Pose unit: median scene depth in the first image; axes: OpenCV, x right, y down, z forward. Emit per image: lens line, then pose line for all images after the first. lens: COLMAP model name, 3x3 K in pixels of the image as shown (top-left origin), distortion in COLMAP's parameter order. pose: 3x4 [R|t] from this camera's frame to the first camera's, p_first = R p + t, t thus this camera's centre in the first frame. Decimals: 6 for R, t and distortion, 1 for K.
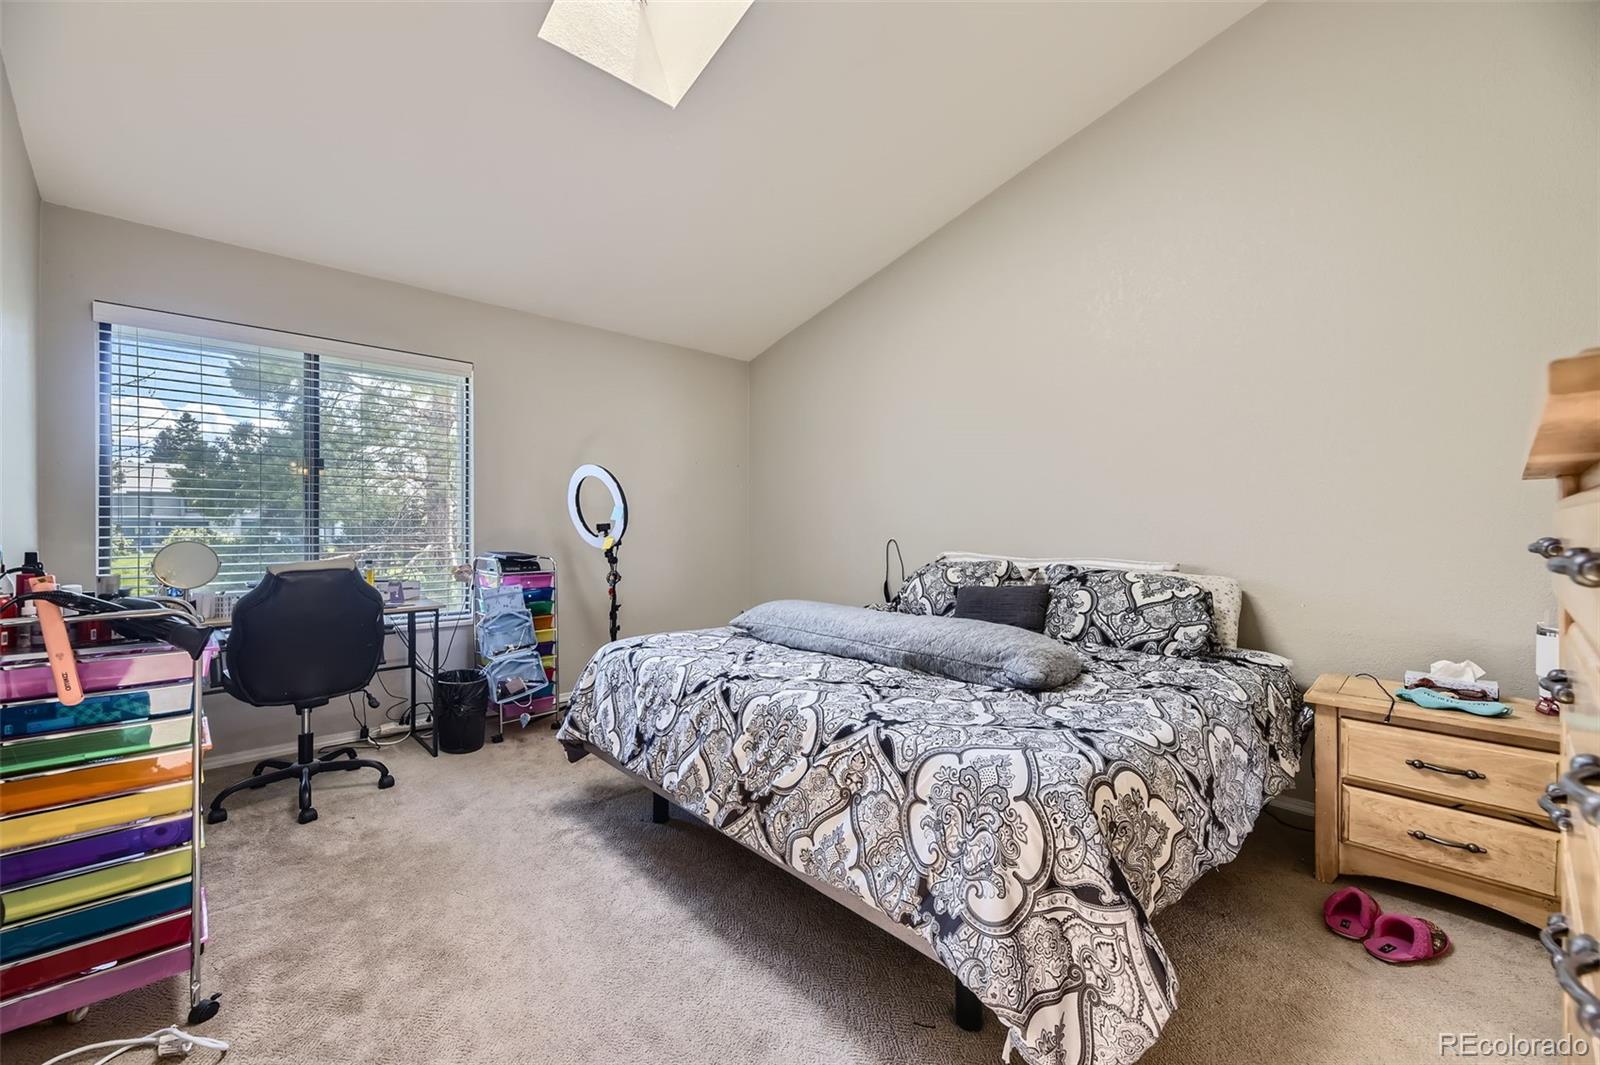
lens RADIAL K [[647.3, 0, 803.8], [0, 647.3, 532.7], [0, 0, 1]] dist [0.003711, -0.000157]
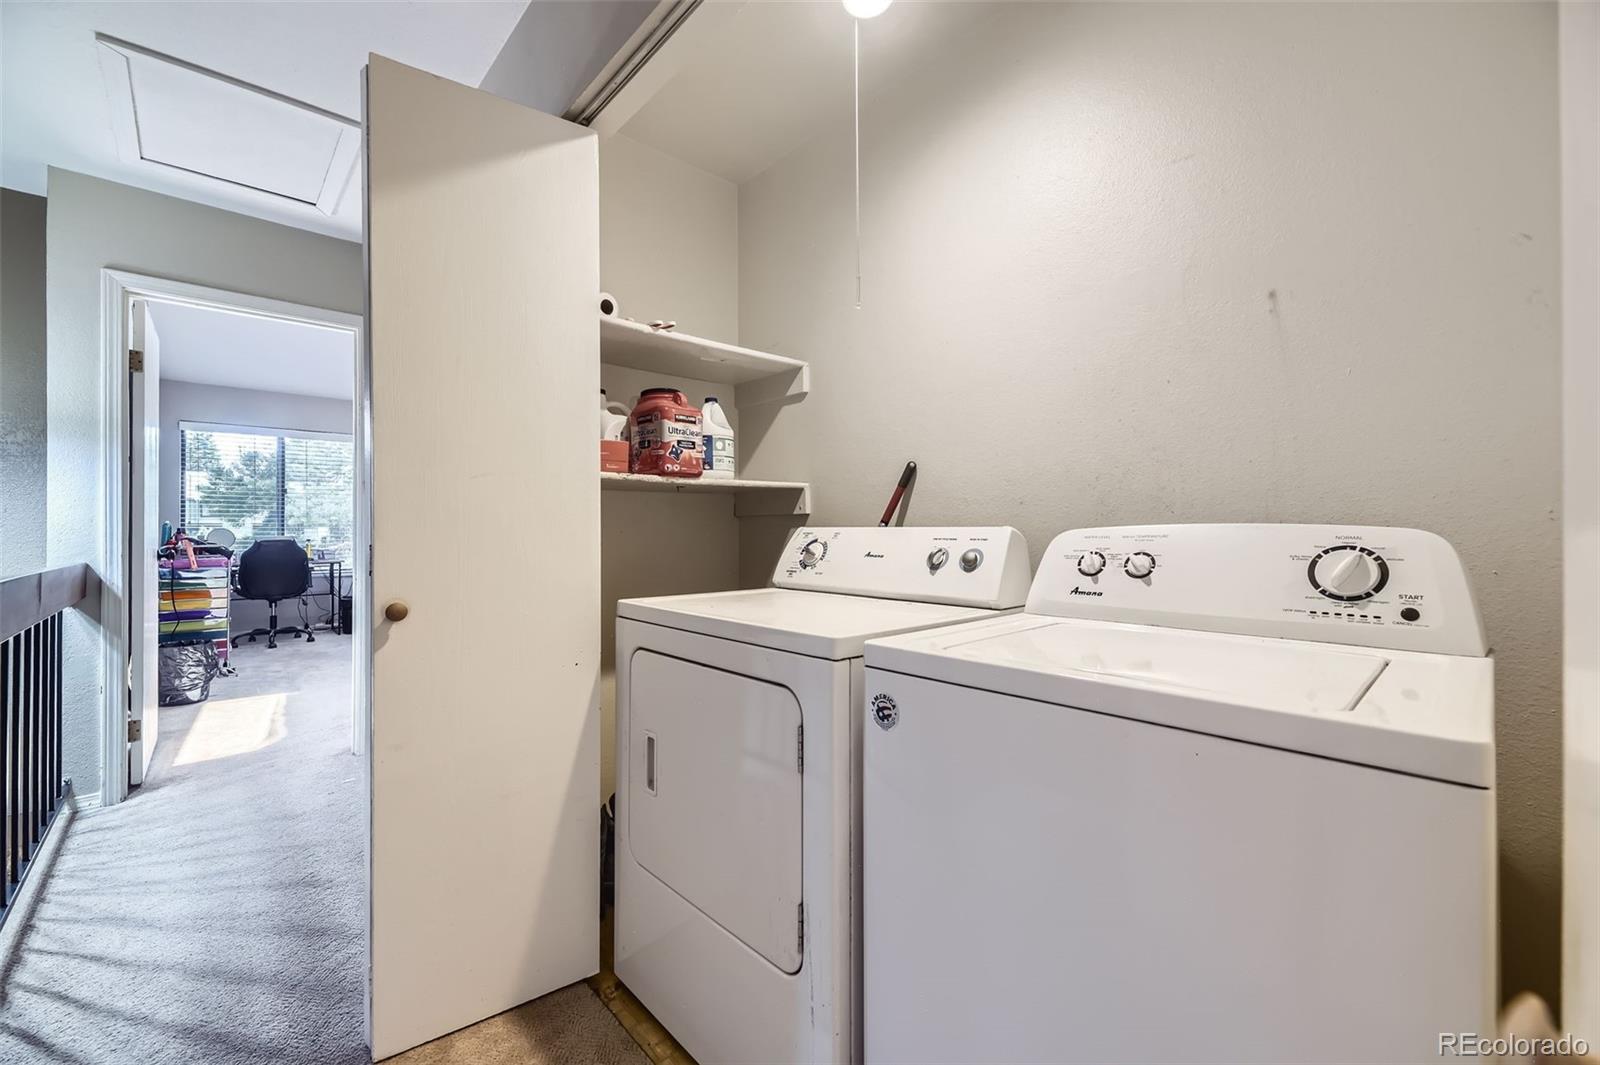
lens RADIAL K [[647.3, 0, 791.8], [0, 647.3, 528.9], [0, 0, 1]] dist [0.003711, -0.000157]
pose [[0.999693, -0.010857, -0.022258, 1.078156], [0.010737, 0.999927, -0.005503, 0.047069], [0.022316, 0.005262, 0.999737, -1.203706]]
